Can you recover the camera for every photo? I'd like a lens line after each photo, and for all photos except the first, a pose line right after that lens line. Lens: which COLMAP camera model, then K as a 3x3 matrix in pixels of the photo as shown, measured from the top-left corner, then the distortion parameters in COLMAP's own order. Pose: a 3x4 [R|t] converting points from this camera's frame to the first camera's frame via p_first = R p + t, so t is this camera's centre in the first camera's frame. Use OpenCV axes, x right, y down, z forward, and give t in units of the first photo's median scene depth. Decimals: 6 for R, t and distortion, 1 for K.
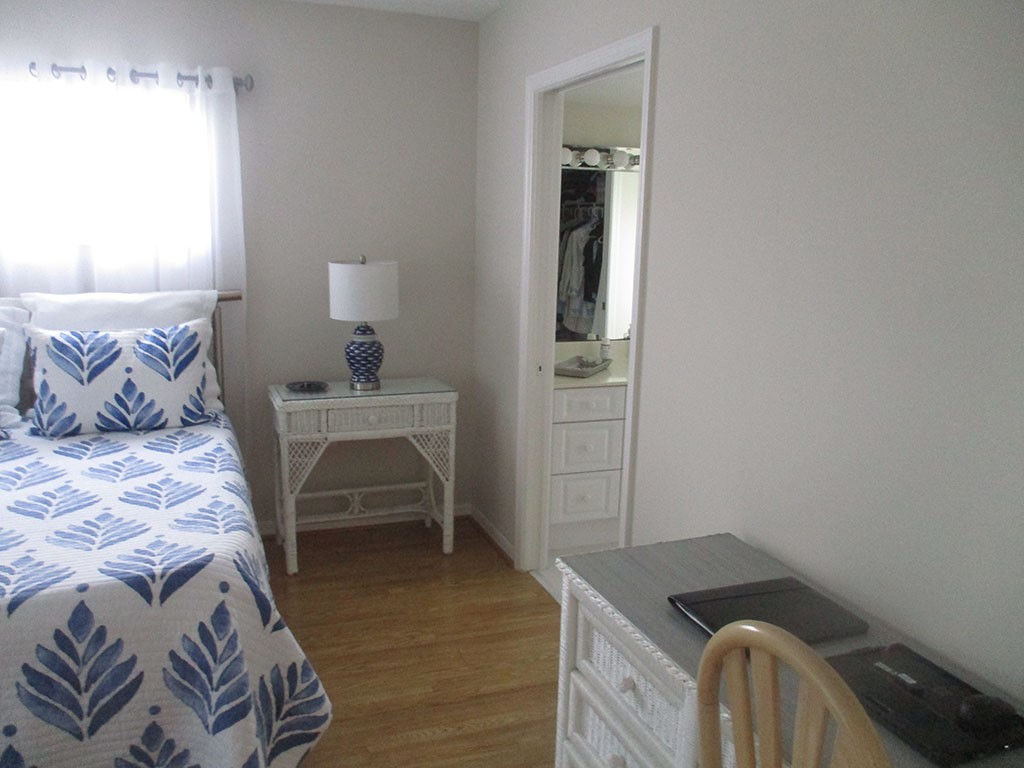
lens RADIAL K [[841.3, 0, 519.7], [0, 841.3, 394.9], [0, 0, 1]] dist [-0.040463, 0.007367]
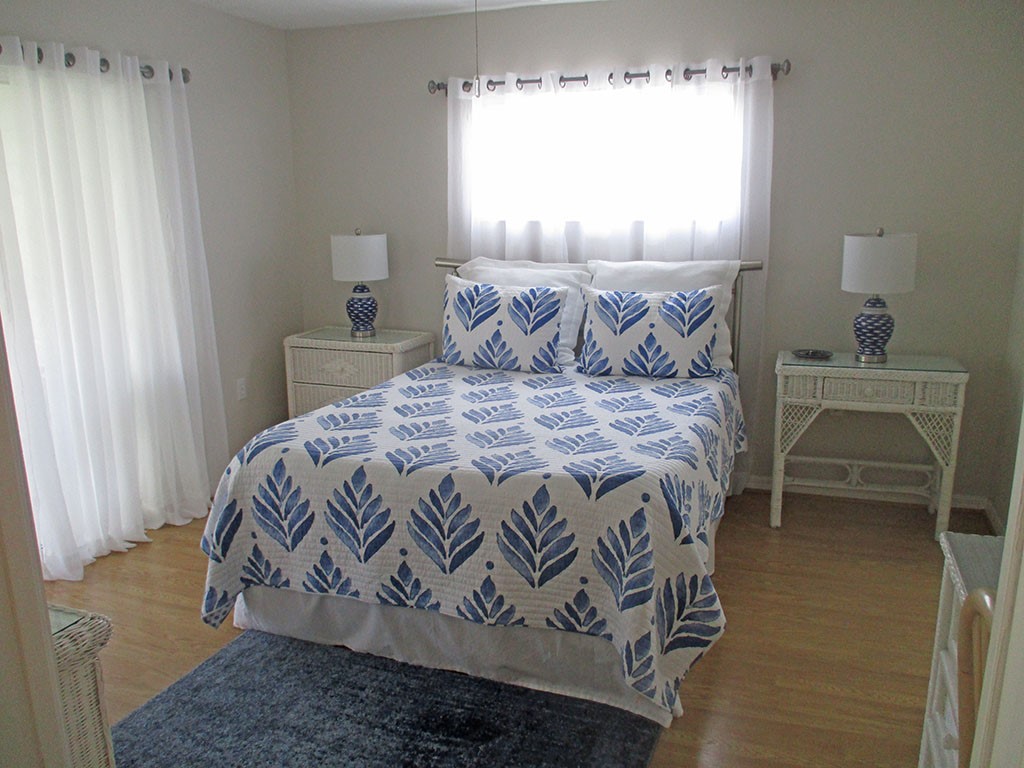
lens RADIAL K [[841.3, 0, 519.7], [0, 841.3, 394.9], [0, 0, 1]] dist [-0.040463, 0.007367]
pose [[0.758144, 0.110812, -0.642603, 0.171974], [-0.094944, 0.993712, 0.059342, 0.015329], [0.645139, 0.016021, 0.763897, -0.037780]]
